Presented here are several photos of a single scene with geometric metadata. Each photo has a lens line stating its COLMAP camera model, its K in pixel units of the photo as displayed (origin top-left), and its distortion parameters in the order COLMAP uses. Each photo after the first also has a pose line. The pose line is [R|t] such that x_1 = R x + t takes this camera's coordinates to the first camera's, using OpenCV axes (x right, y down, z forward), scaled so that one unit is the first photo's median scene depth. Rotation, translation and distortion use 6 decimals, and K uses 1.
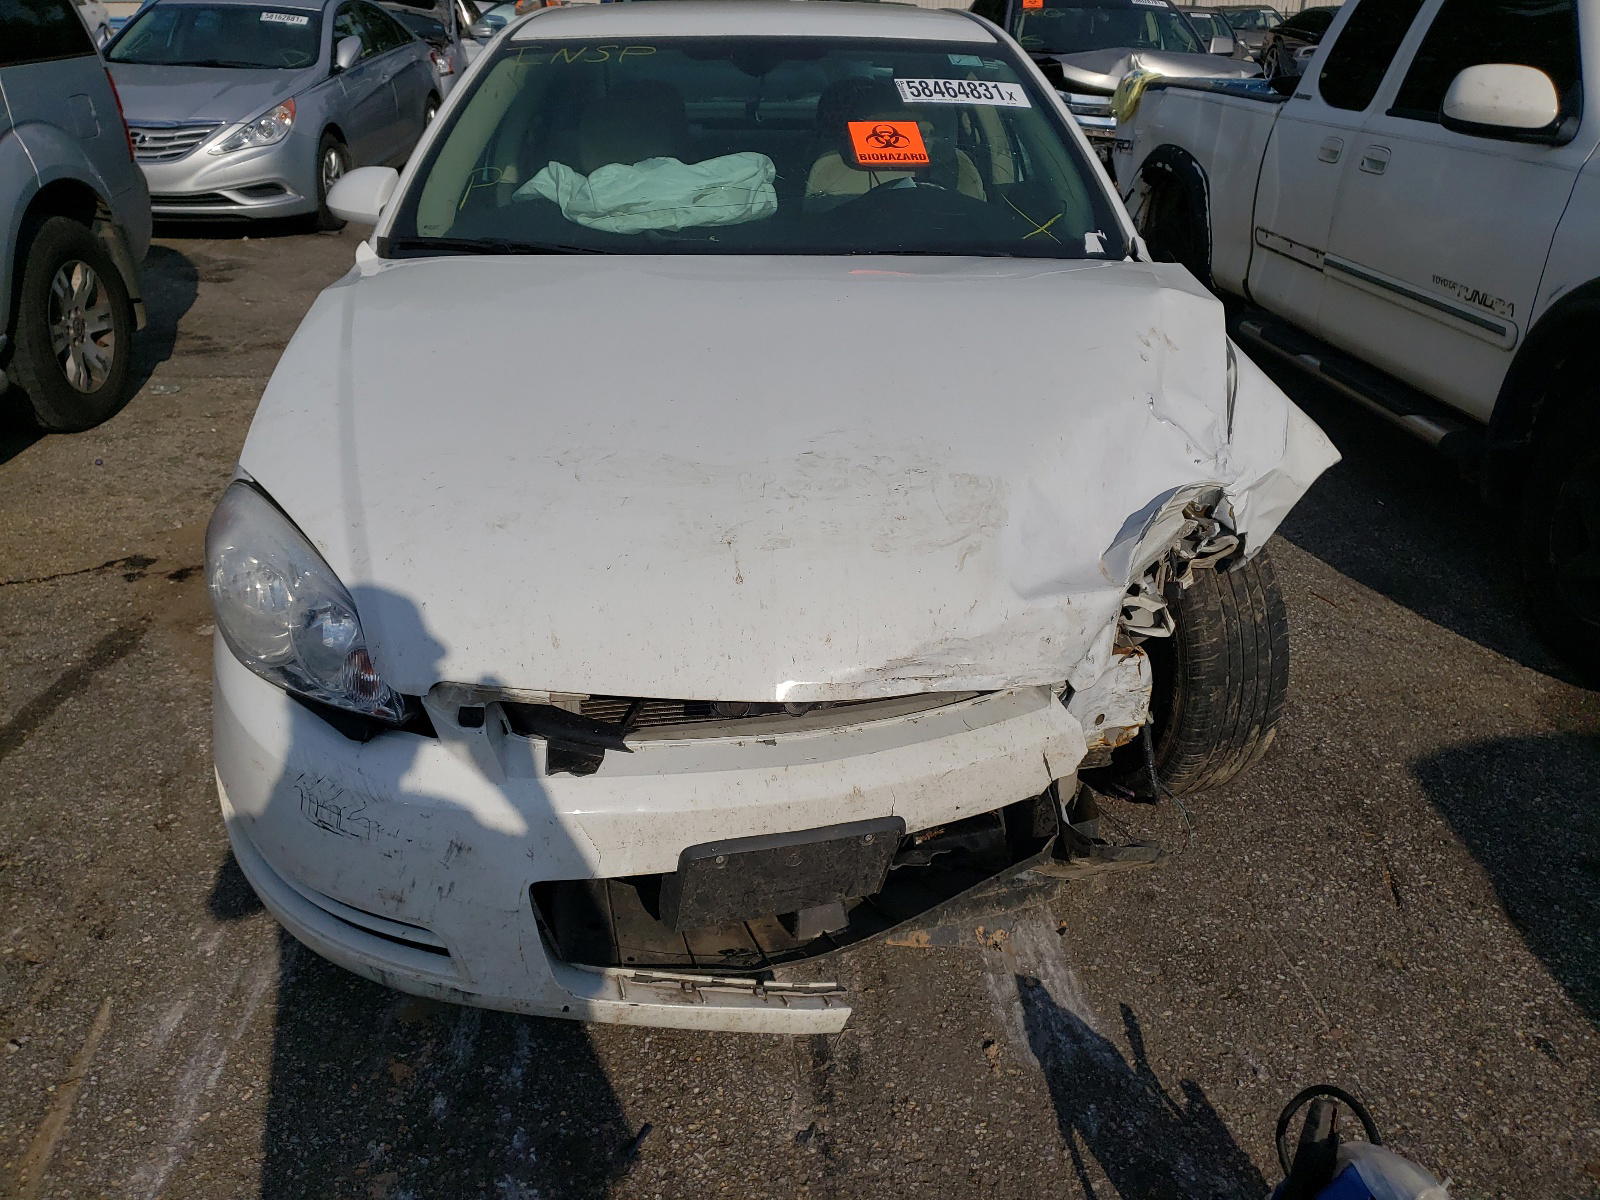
lens RADIAL K [[1221.2, 0, 773.0], [0, 1221.2, 605.7], [0, 0, 1]] dist [-0.004408, 0.009338]
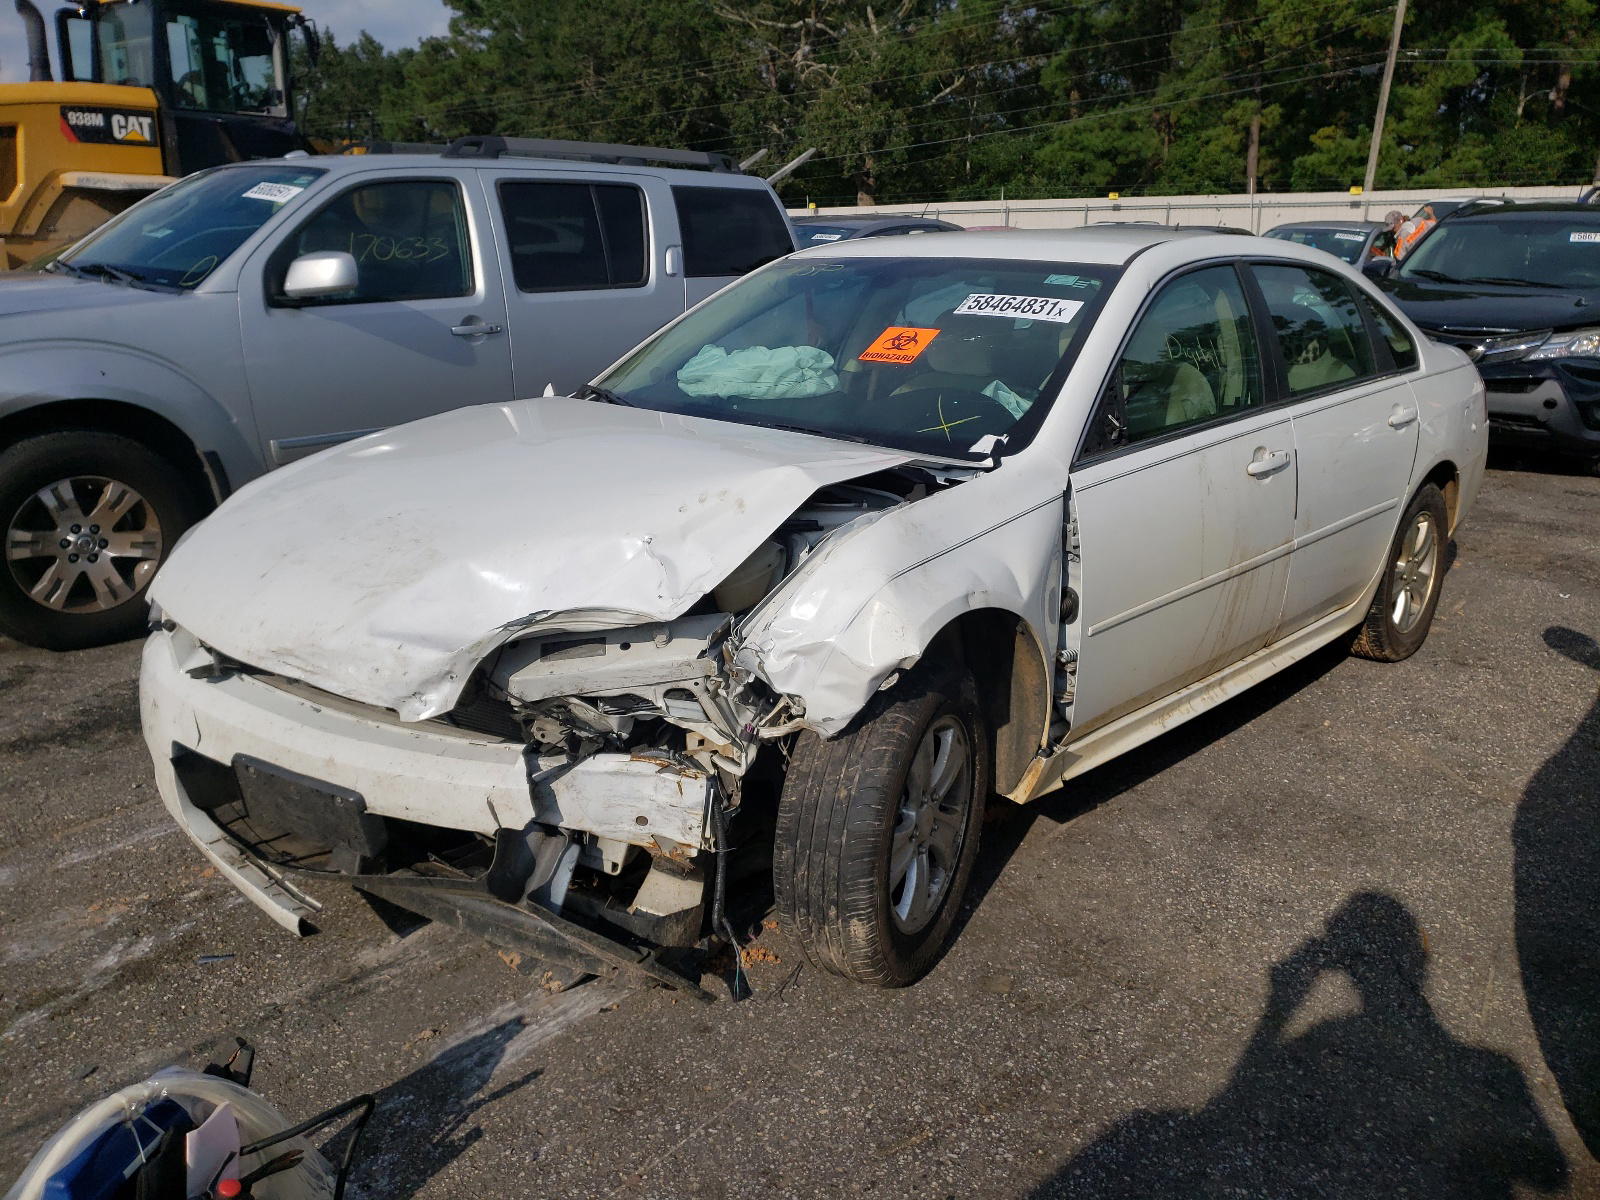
lens RADIAL K [[1191.3, 0, 800.0], [0, 1191.3, 600.0], [0, 0, 1]] dist [0.009312, 0.003377]
pose [[0.729825, 0.198168, -0.654282, 1.031471], [-0.305404, 0.950763, -0.052700, -0.086186], [0.611624, 0.238282, 0.754412, 0.212378]]
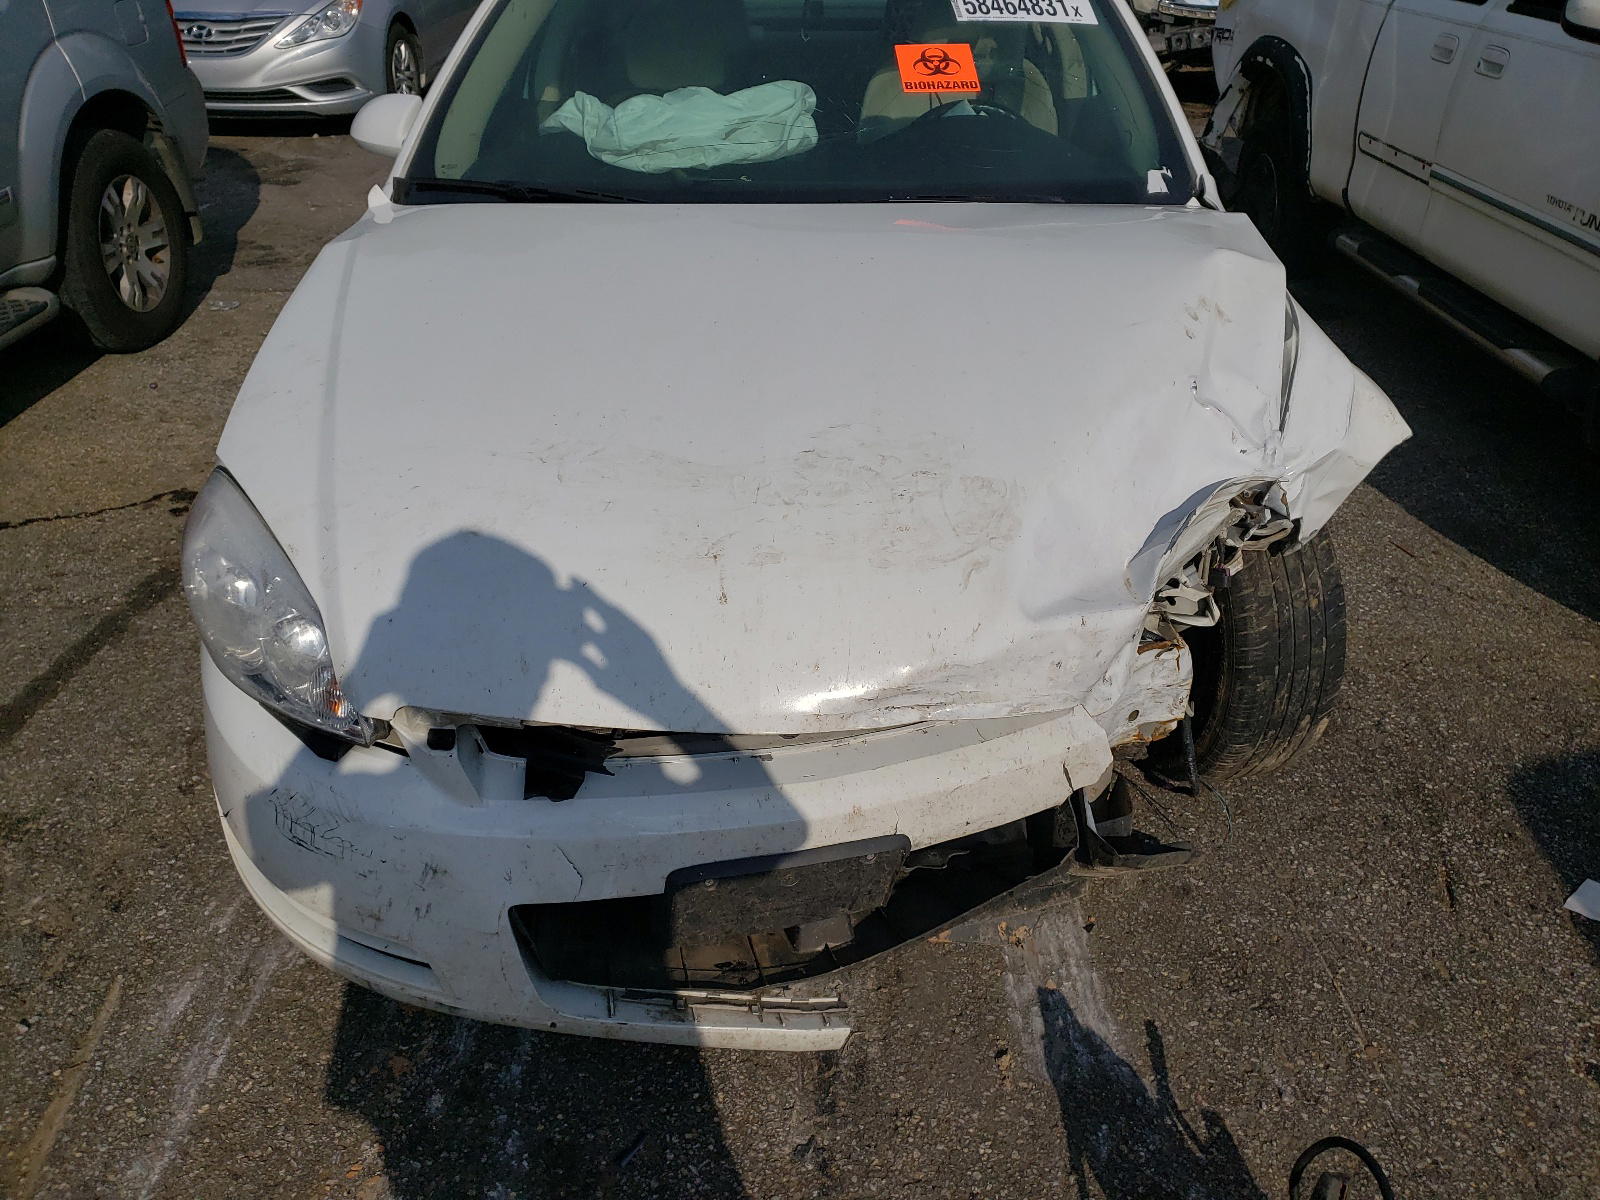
lens RADIAL K [[1219.1, 0, 800.0], [0, 1219.1, 600.0], [0, 0, 1]] dist [0.006483, -0.001220]
pose [[0.998636, 0.014109, -0.050260, 0.055652], [-0.009881, 0.996468, 0.083390, -0.071022], [0.051259, -0.082780, 0.995249, 0.054604]]
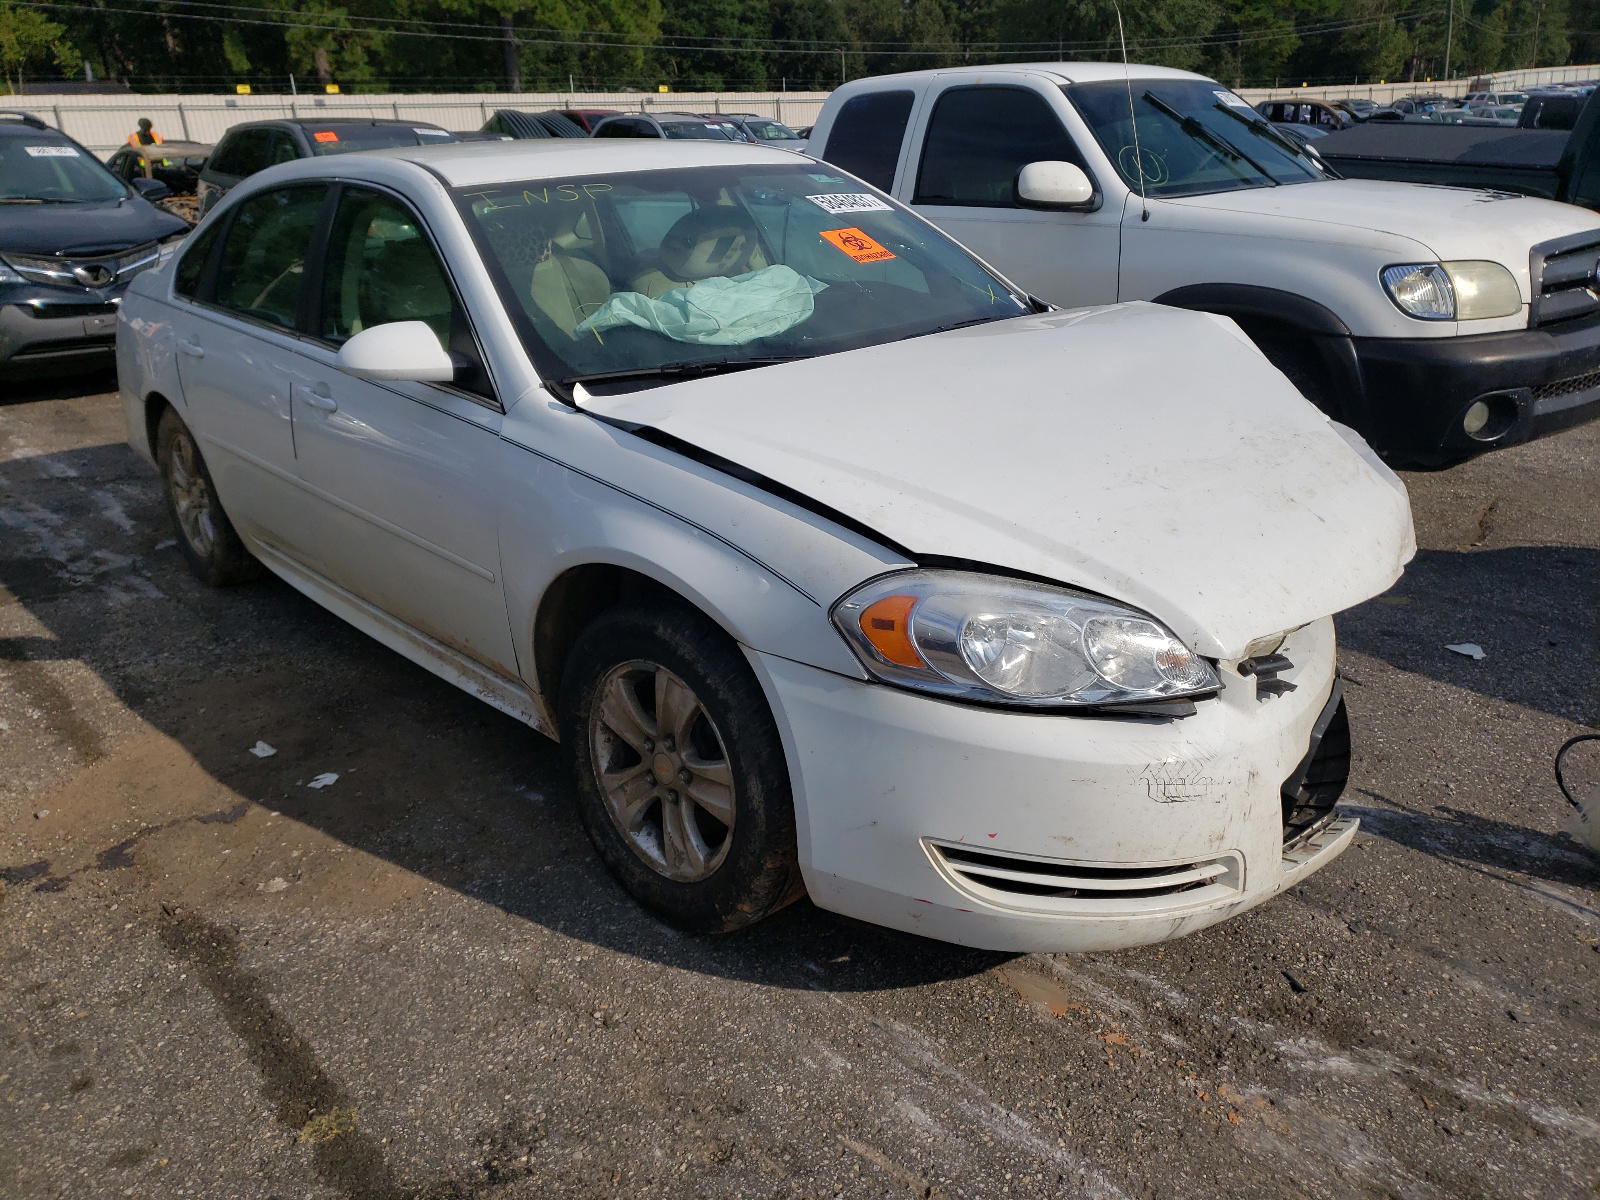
lens RADIAL K [[1191.3, 0, 800.0], [0, 1191.3, 600.0], [0, 0, 1]] dist [0.009312, 0.003377]
pose [[0.781318, -0.264091, 0.565507, -0.933907], [0.315418, 0.948924, 0.007357, -0.094832], [-0.538567, 0.172623, 0.824711, 0.150767]]
